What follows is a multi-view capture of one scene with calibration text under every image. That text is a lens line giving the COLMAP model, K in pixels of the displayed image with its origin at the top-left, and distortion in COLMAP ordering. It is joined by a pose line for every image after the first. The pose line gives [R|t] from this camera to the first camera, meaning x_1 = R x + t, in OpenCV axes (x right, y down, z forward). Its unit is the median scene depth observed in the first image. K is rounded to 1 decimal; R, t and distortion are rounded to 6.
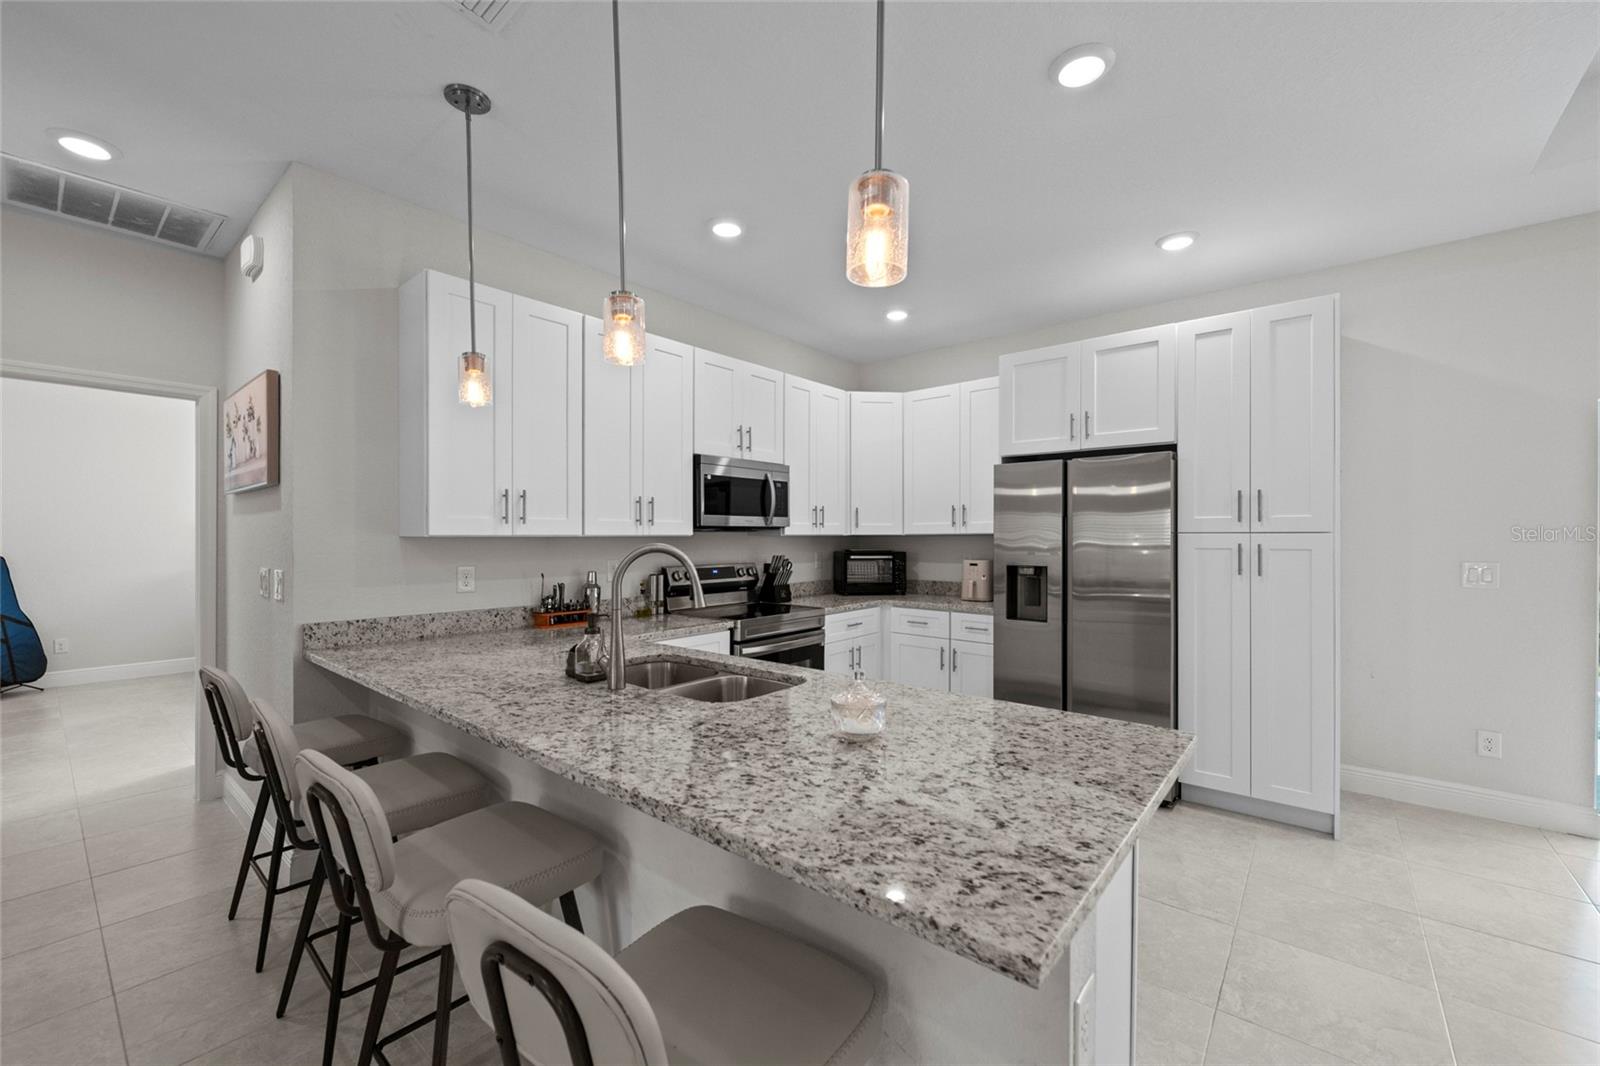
lens RADIAL K [[638.2, 0, 796.3], [0, 638.2, 537.0], [0, 0, 1]] dist [-0.000293, 0.000176]
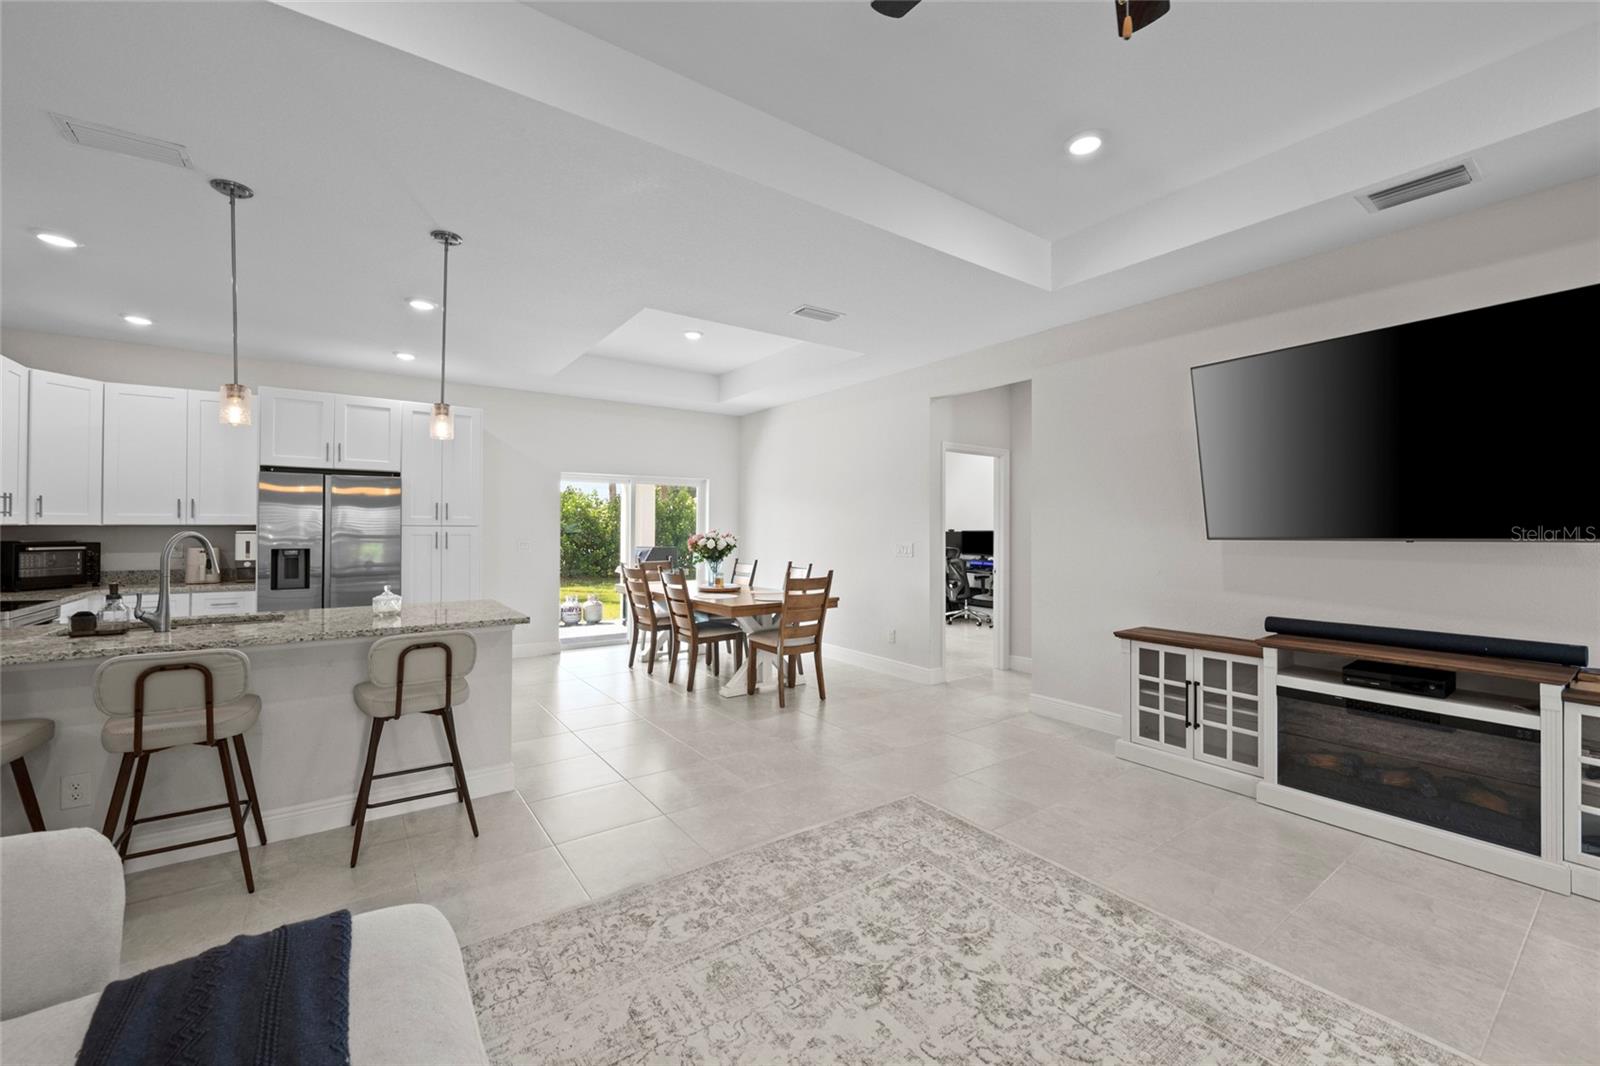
lens RADIAL K [[633.3, 0, 798.9], [0, 633.3, 525.6], [0, 0, 1]] dist [-0.001856, -0.000638]
pose [[0.250542, 0.006712, 0.968083, -0.656775], [-0.002323, 0.999977, -0.006332, 0.001129], [-0.968103, -0.000663, 0.250552, -0.377423]]
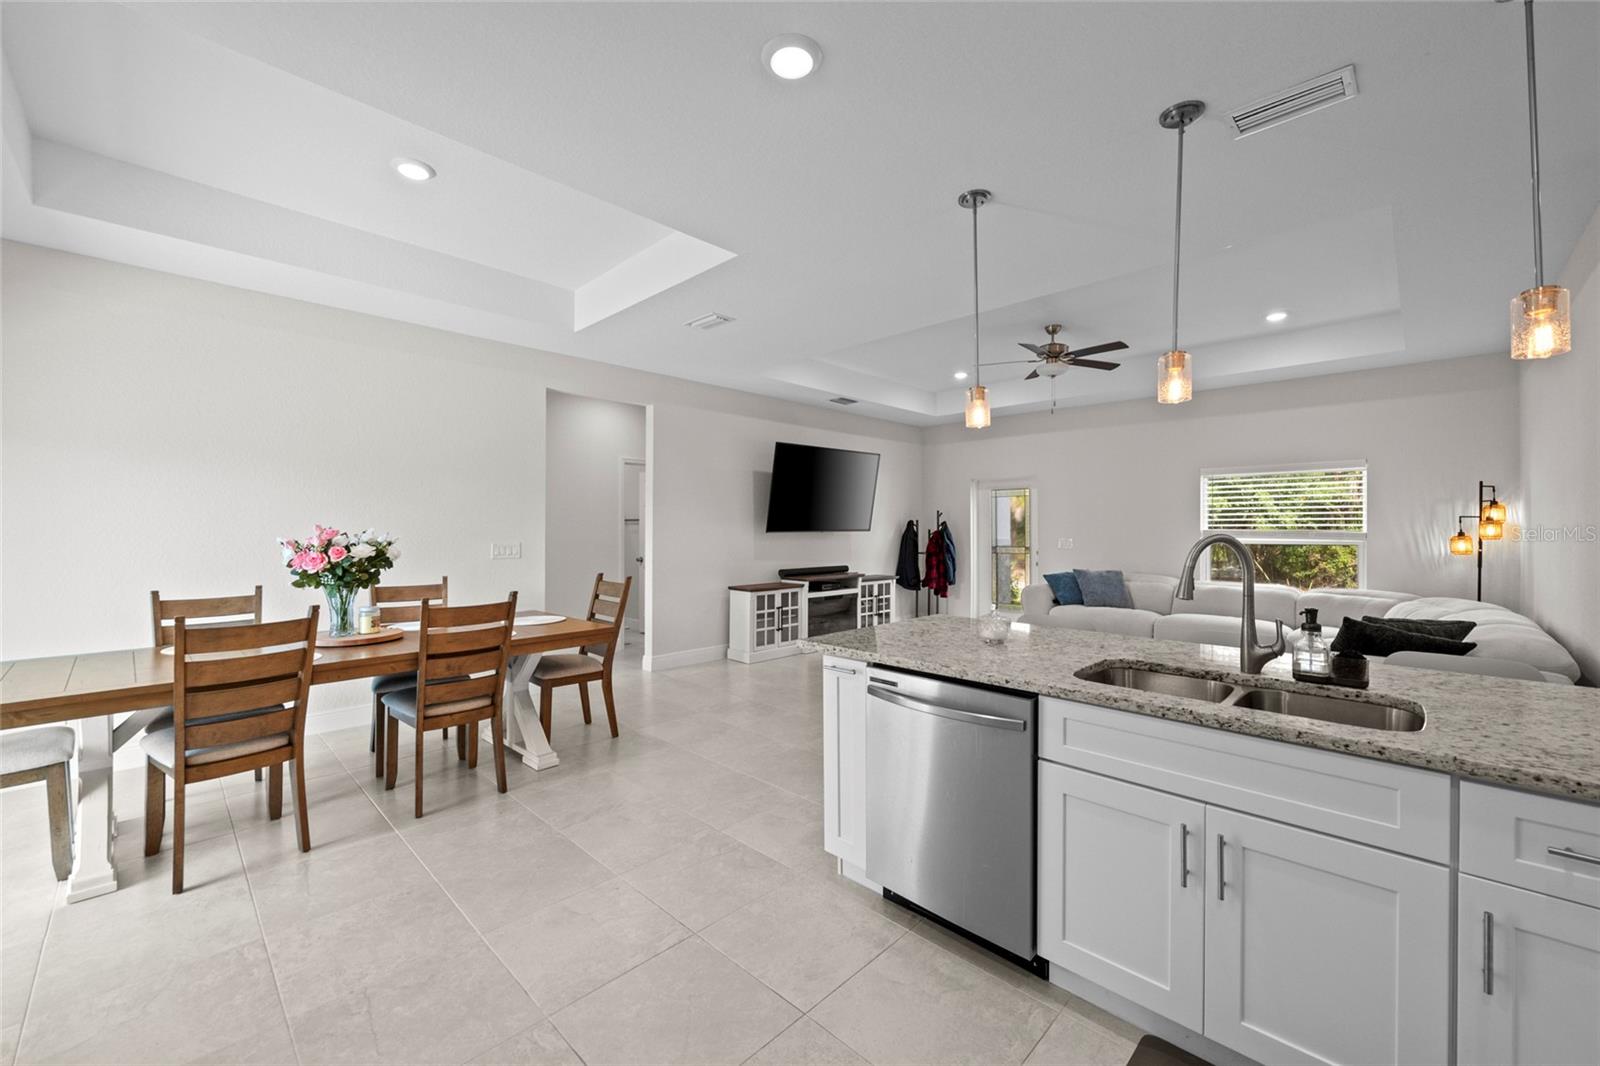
lens RADIAL K [[633.3, 0, 798.9], [0, 633.3, 525.6], [0, 0, 1]] dist [-0.001856, -0.000638]
pose [[-0.996643, -0.001570, 0.081852, 0.186459], [-0.001805, 0.999994, -0.002802, 0.000732], [-0.081848, -0.002940, -0.996641, 1.052174]]
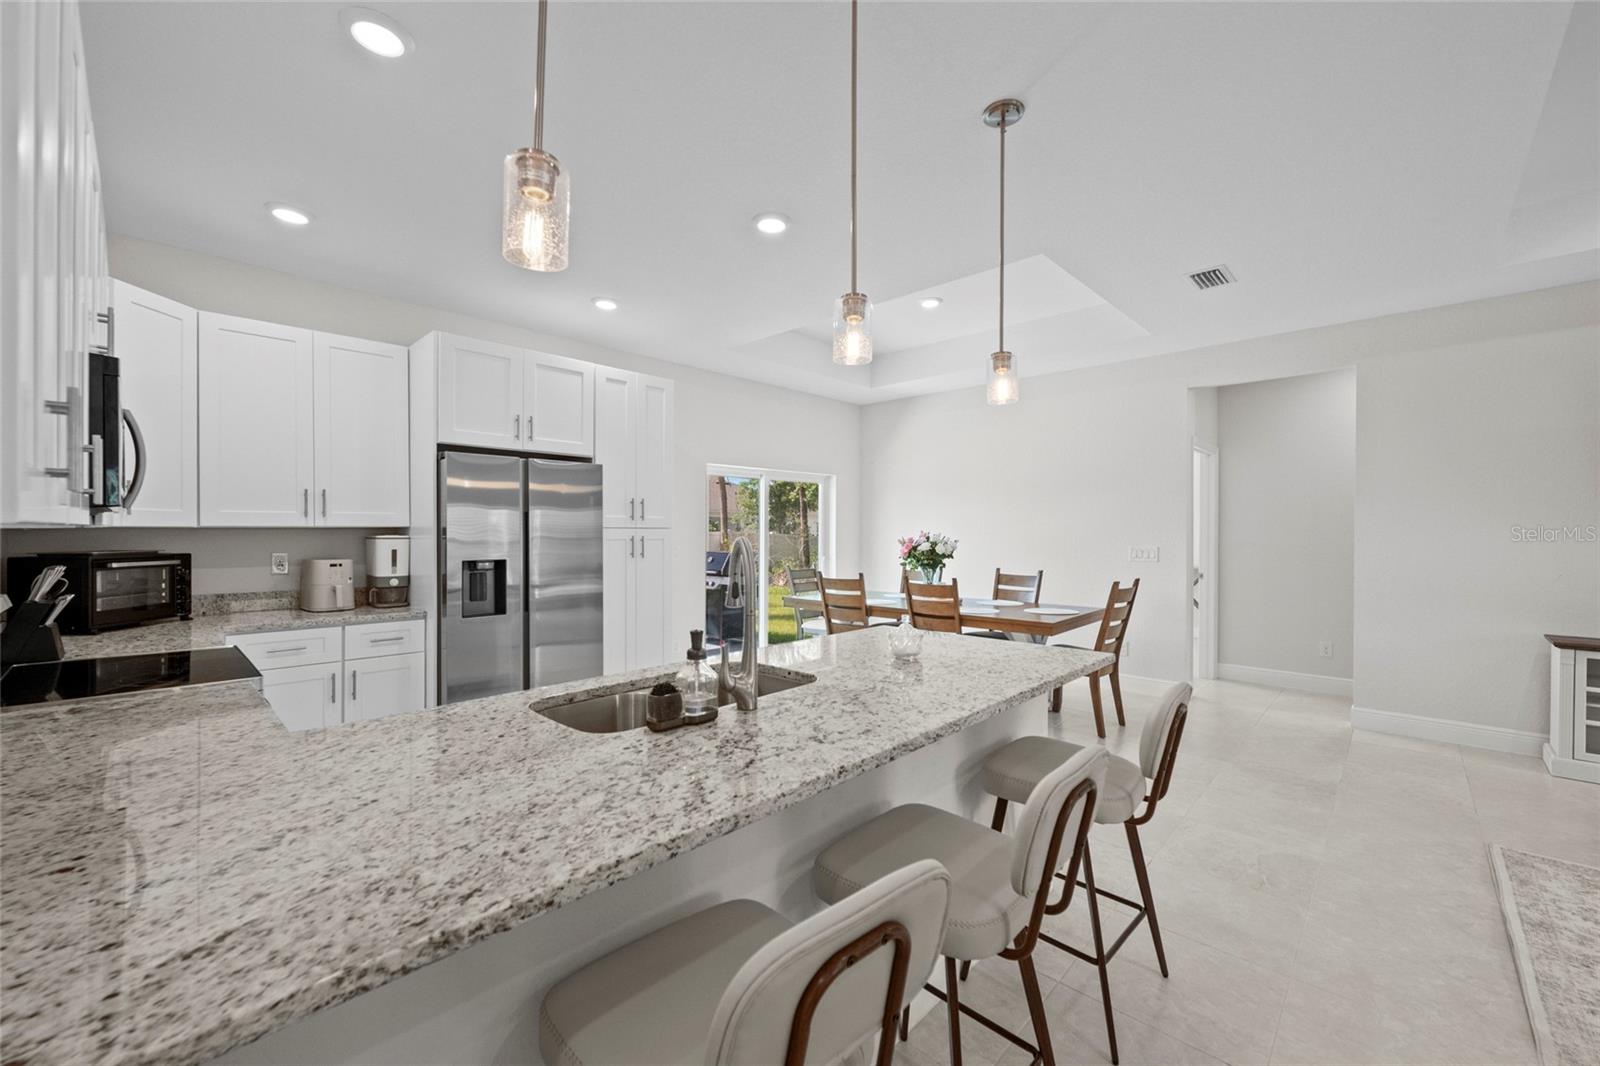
lens RADIAL K [[634.6, 0, 799.0], [0, 634.6, 533.7], [0, 0, 1]] dist [-0.001328, -0.000343]
pose [[0.069306, -0.003386, 0.997590, -0.563211], [-0.000500, 0.999994, 0.003429, 0.000505], [-0.997595, -0.000736, 0.069303, 0.438560]]
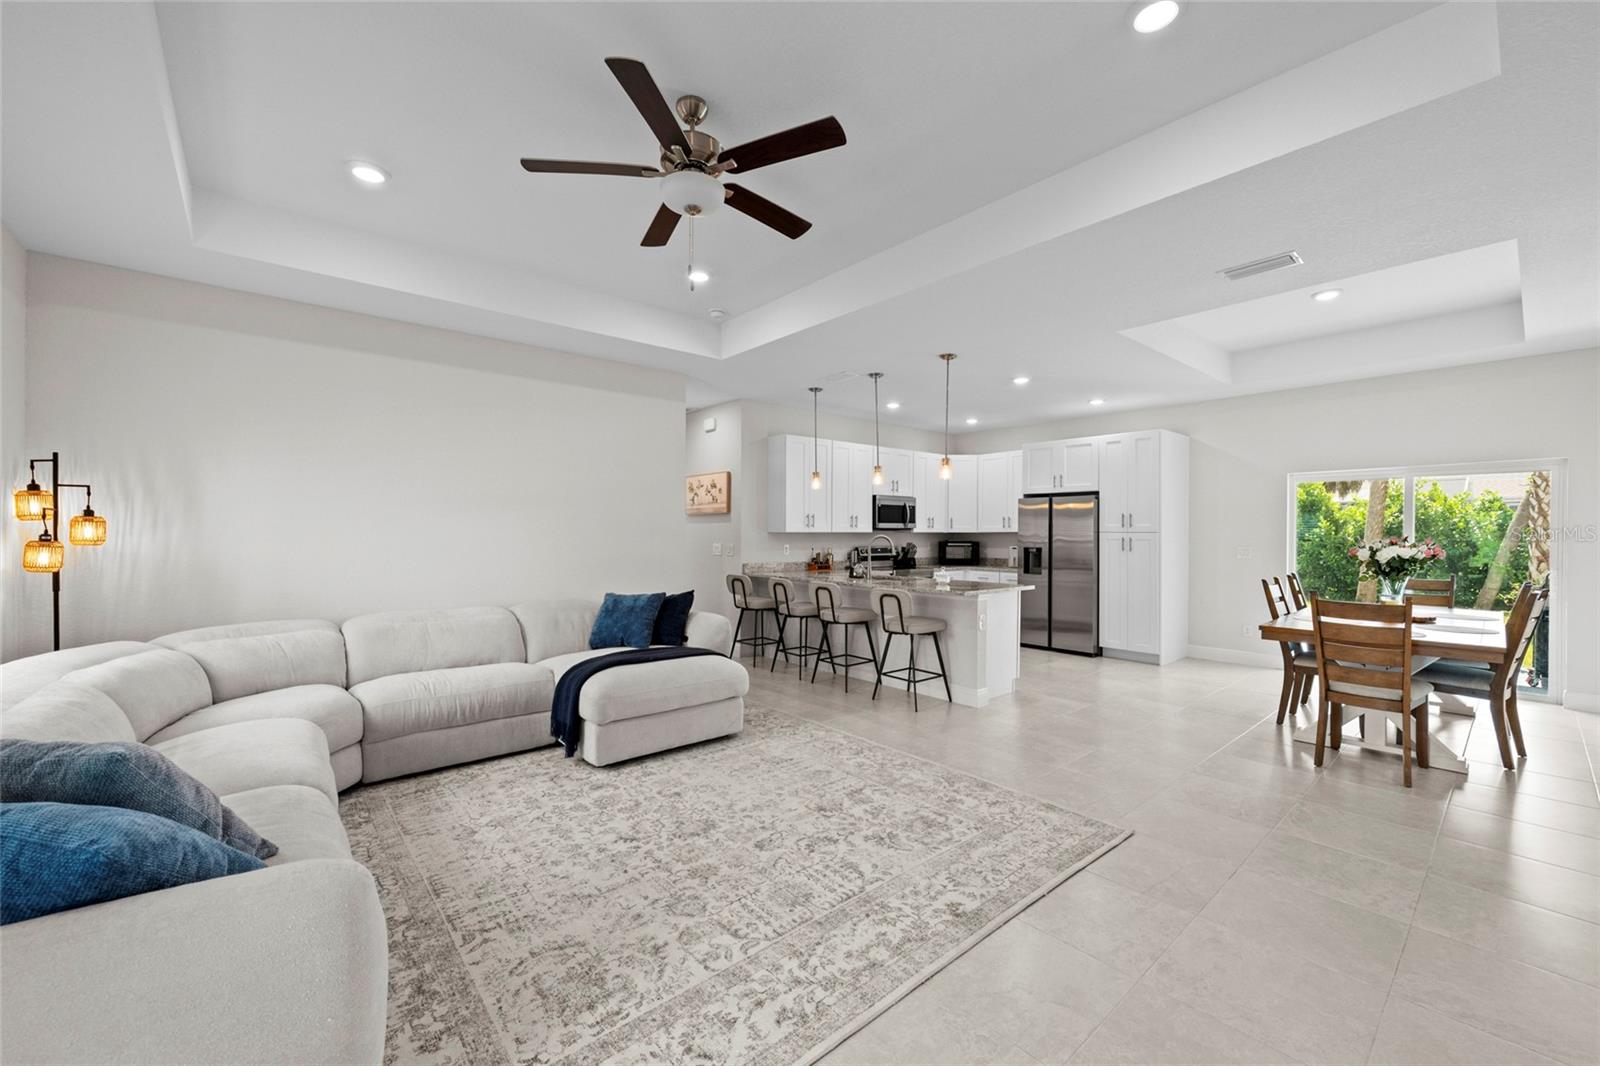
lens RADIAL K [[633.3, 0, 798.9], [0, 633.3, 525.6], [0, 0, 1]] dist [-0.001856, -0.000638]
pose [[0.986513, 0.003420, -0.163650, -0.053331], [-0.005553, 0.999906, -0.012576, 0.003216], [0.163591, 0.013315, 0.986438, -1.136343]]
